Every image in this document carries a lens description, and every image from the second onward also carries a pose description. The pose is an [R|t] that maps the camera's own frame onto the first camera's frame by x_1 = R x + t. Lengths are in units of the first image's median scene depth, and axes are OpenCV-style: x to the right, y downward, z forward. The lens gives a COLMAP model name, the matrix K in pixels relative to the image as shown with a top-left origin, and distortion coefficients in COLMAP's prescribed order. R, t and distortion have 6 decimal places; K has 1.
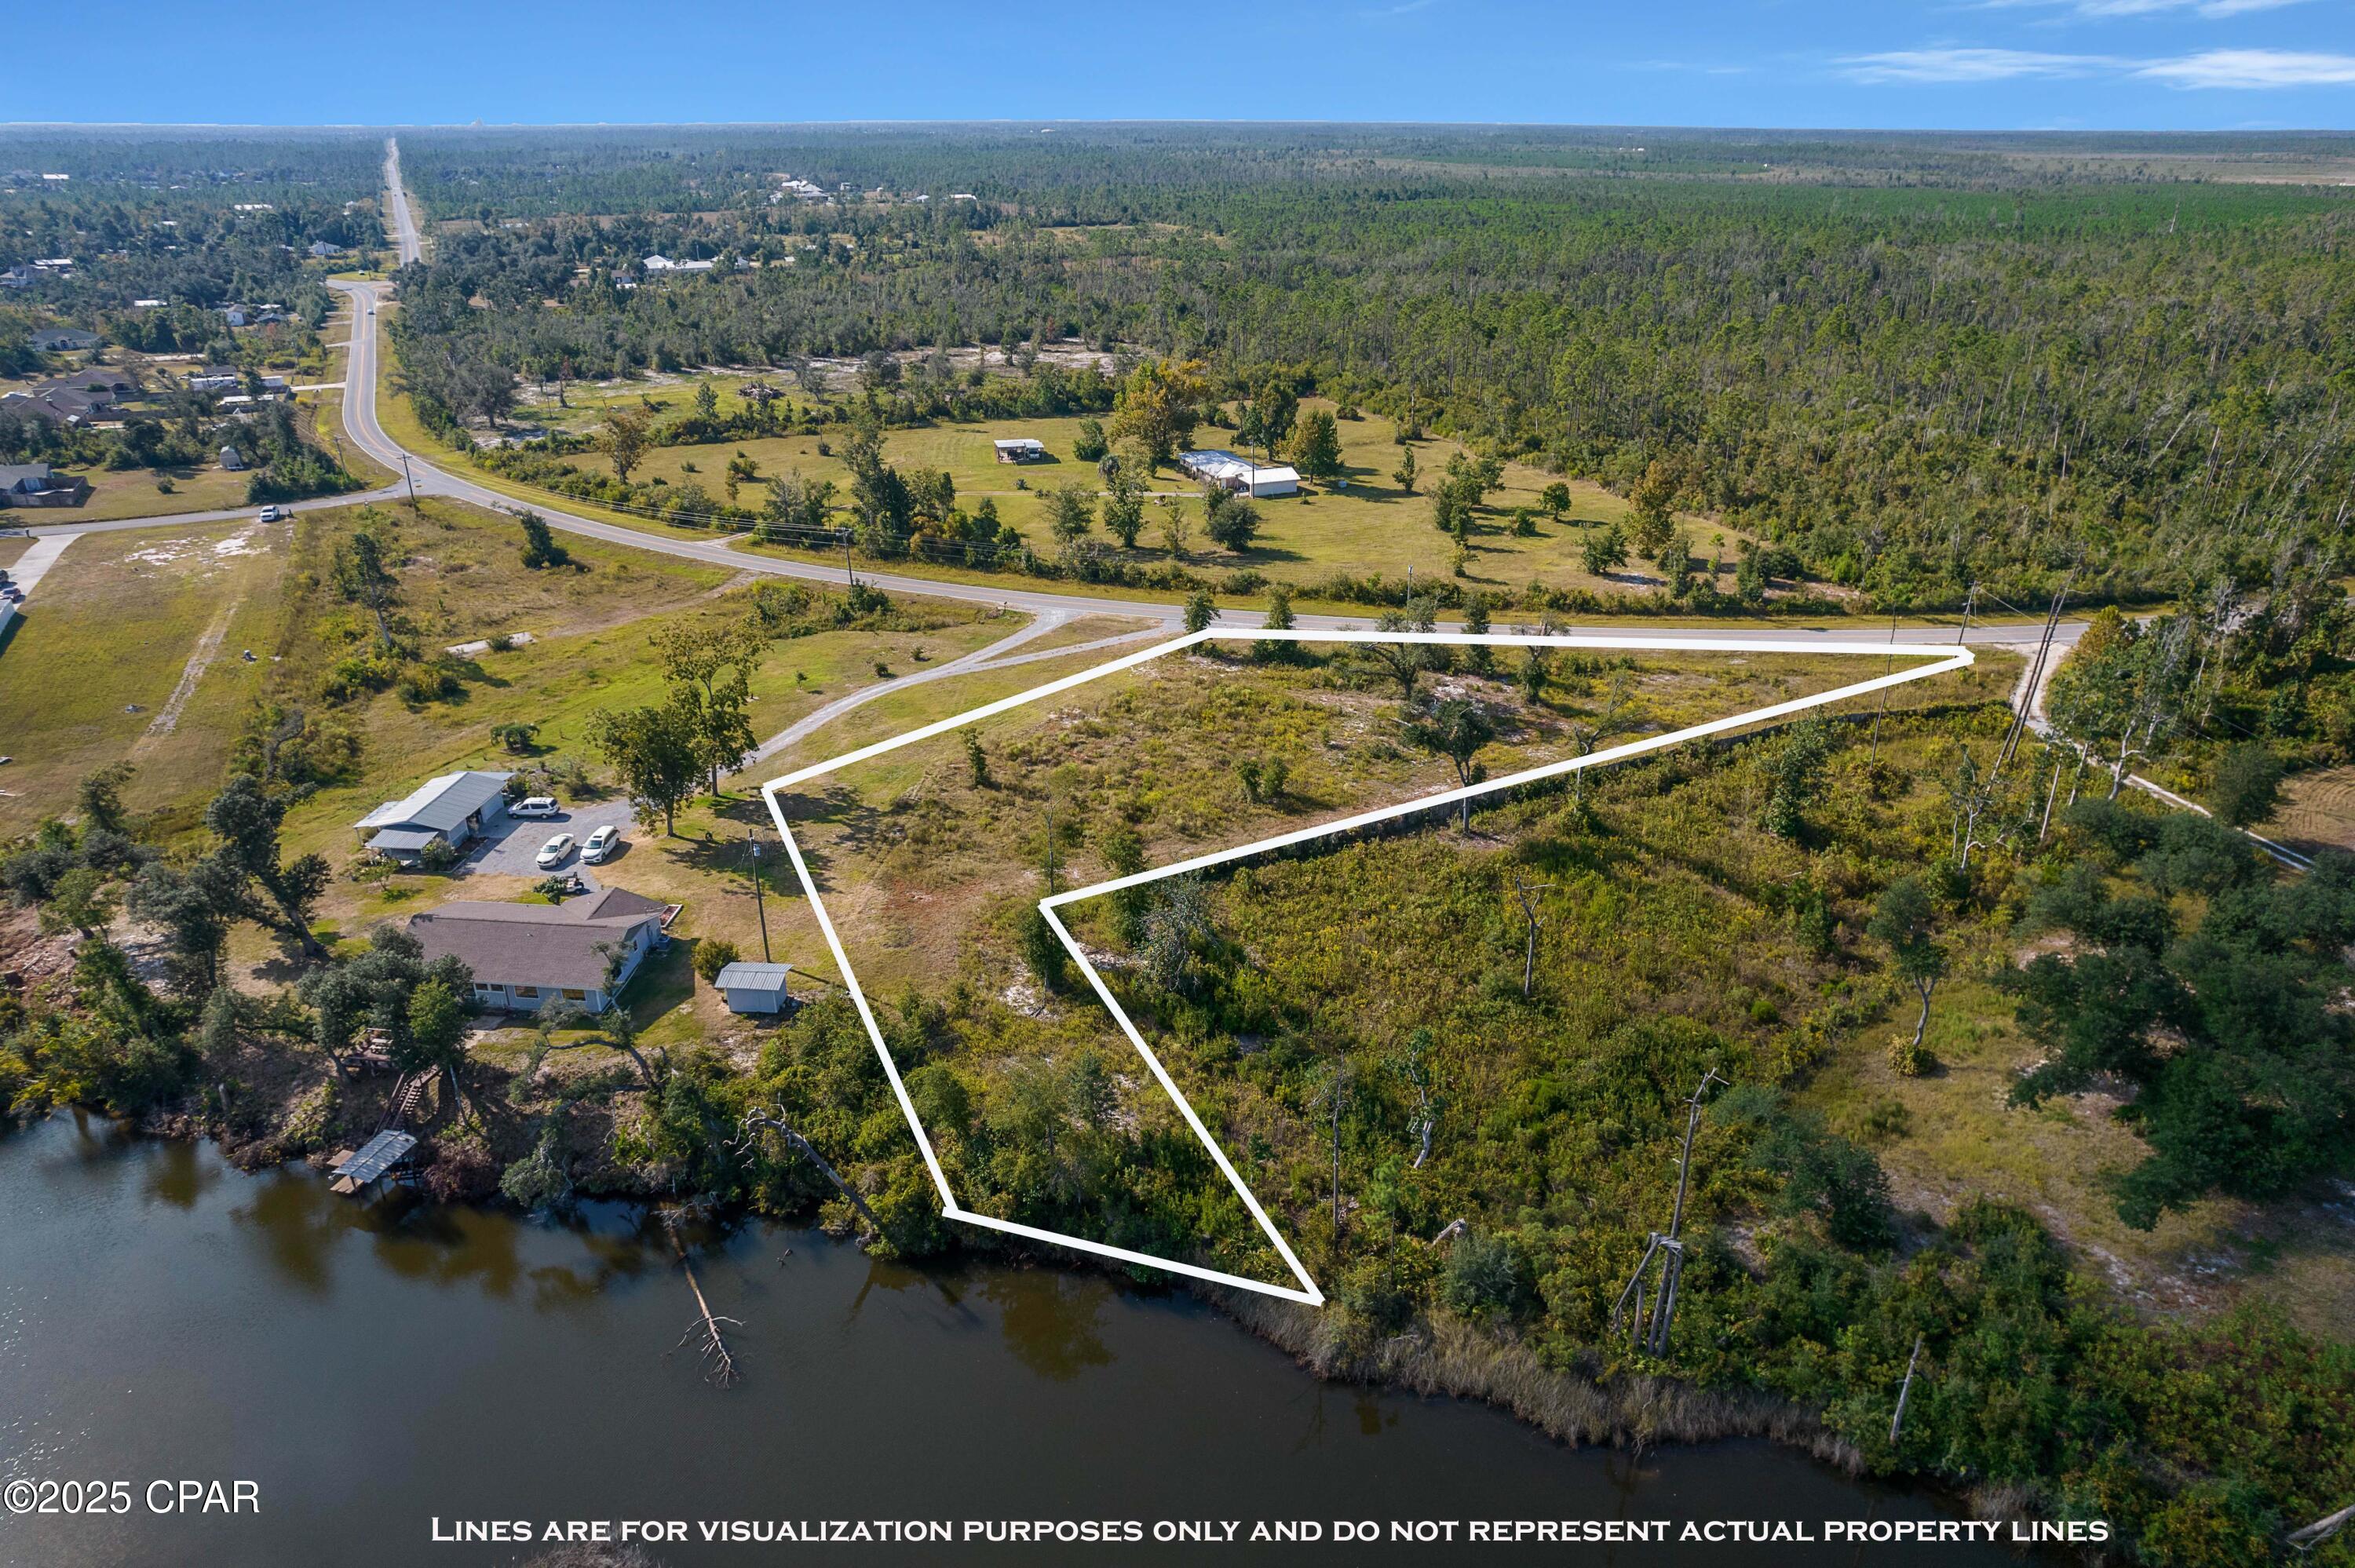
lens RADIAL K [[1506.3, 0, 1180.7], [0, 1506.3, 794.2], [0, 0, 1]] dist [-0.084265, 0.079033]
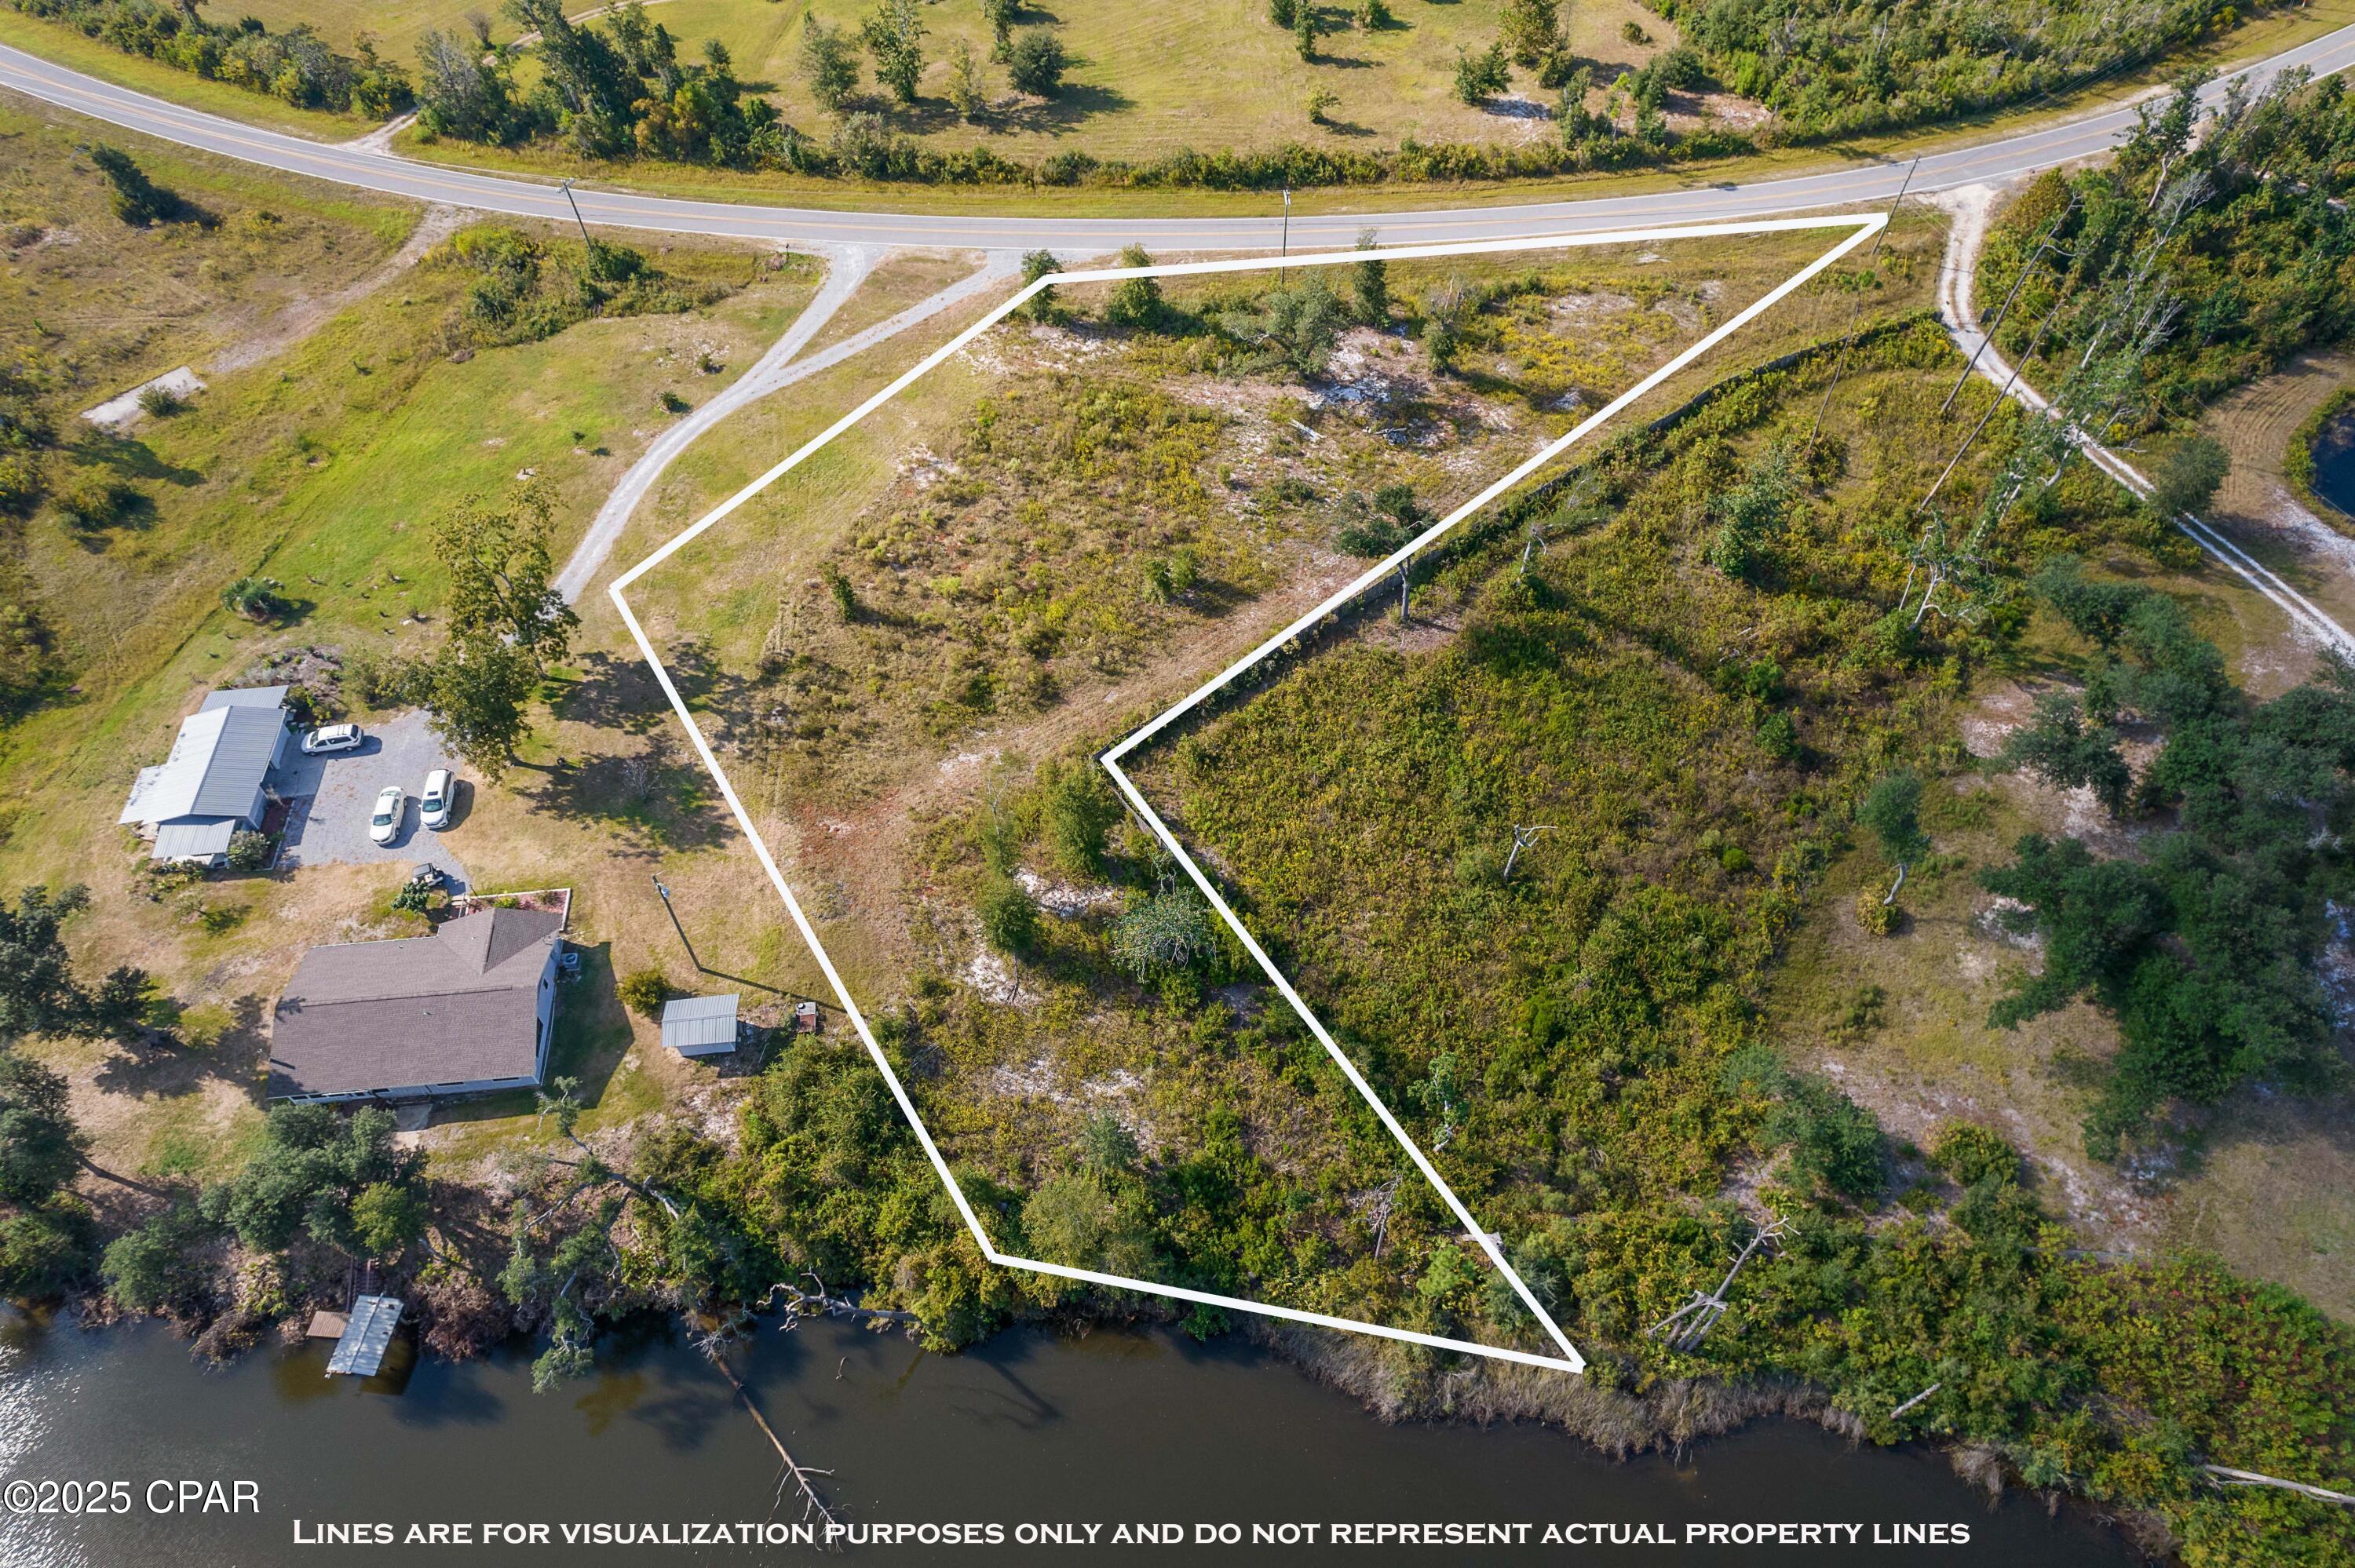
lens RADIAL K [[1506.3, 0, 1180.7], [0, 1506.3, 794.2], [0, 0, 1]] dist [-0.084265, 0.079033]
pose [[0.981296, -0.154099, 0.115379, -0.066924], [0.083570, 0.880934, 0.465801, -0.323283], [-0.173421, -0.447447, 0.877335, 0.175381]]
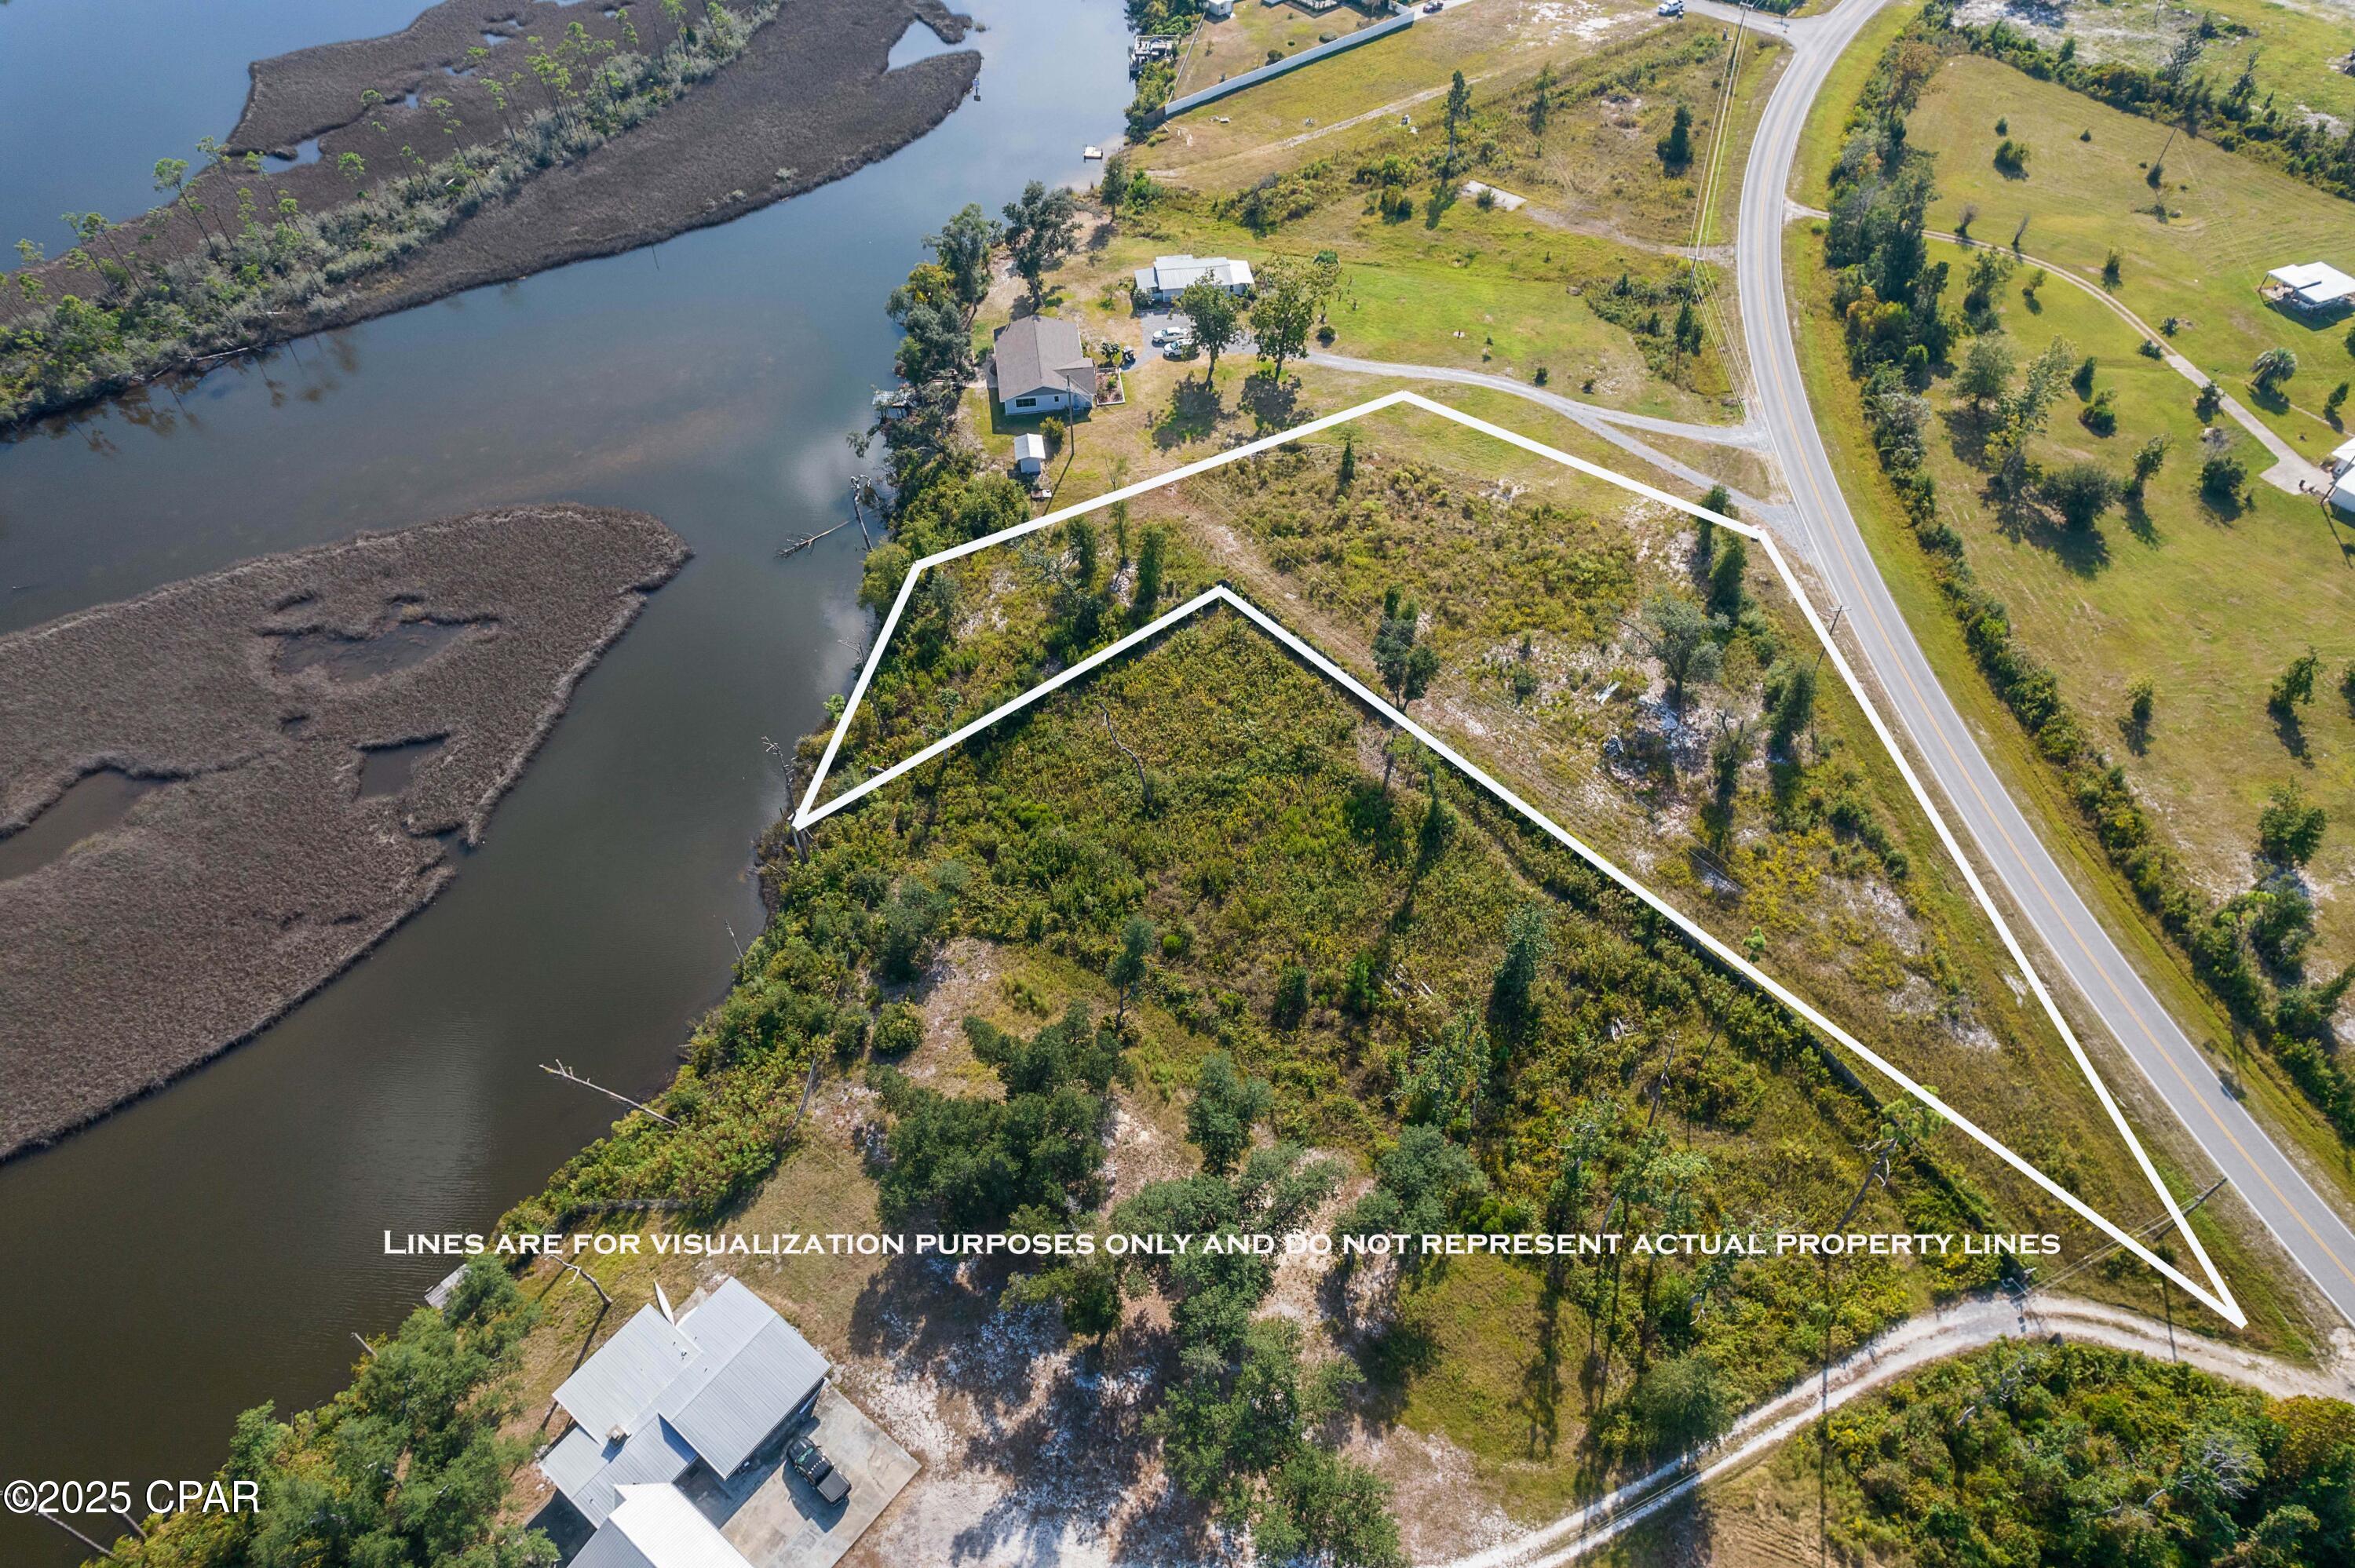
lens RADIAL K [[1506.3, 0, 1180.7], [0, 1506.3, 794.2], [0, 0, 1]] dist [-0.084265, 0.079033]
pose [[0.220513, 0.728778, -0.648272, 0.933640], [-0.403519, 0.673252, 0.619600, -0.602194], [0.888001, 0.124960, 0.442537, 0.362970]]
